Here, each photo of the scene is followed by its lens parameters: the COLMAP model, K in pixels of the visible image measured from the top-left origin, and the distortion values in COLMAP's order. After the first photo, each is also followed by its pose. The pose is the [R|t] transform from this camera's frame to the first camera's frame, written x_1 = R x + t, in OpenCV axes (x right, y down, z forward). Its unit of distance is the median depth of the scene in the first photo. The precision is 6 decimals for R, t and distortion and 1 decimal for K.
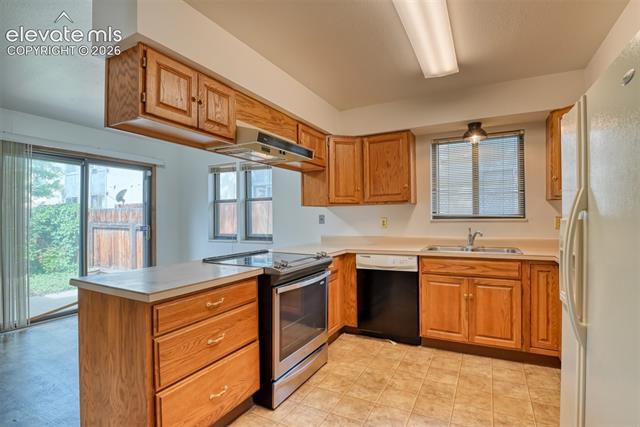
lens RADIAL K [[315.7, 0, 321.3], [0, 315.7, 211.9], [0, 0, 1]] dist [-0.022921, -0.002090]
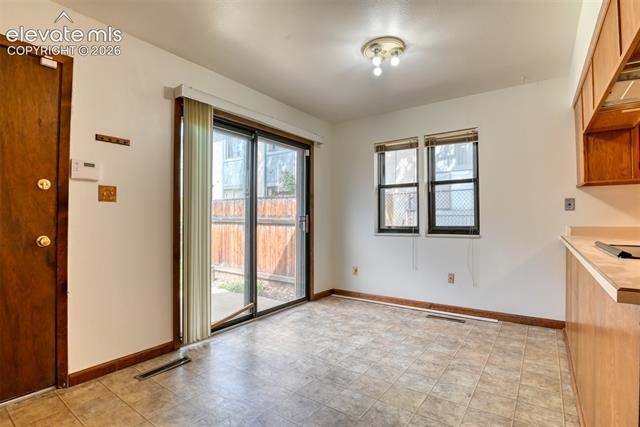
lens RADIAL K [[315.7, 0, 316.0], [0, 315.7, 216.7], [0, 0, 1]] dist [-0.022921, -0.002090]
pose [[0.990236, 0.003434, -0.139359, -0.411256], [-0.002004, 0.999944, 0.010397, 0.039210], [0.139387, -0.010016, 0.990187, 0.167804]]
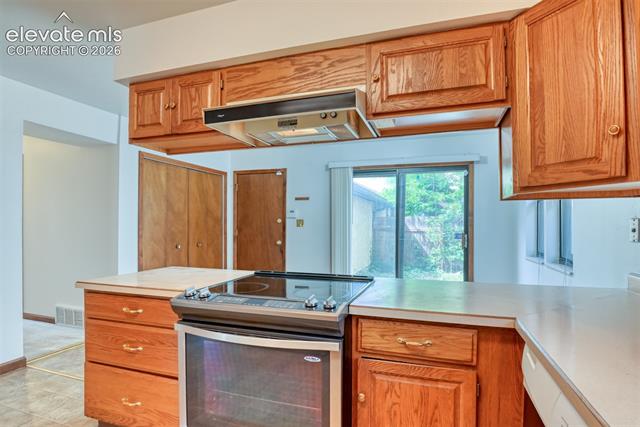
lens RADIAL K [[315.7, 0, 320.0], [0, 315.7, 218.6], [0, 0, 1]] dist [-0.022921, -0.002090]
pose [[0.182358, -0.008909, -0.983192, 0.233046], [0.011328, 0.999912, -0.006959, 0.005032], [0.983167, -0.009869, 0.182443, 0.447872]]
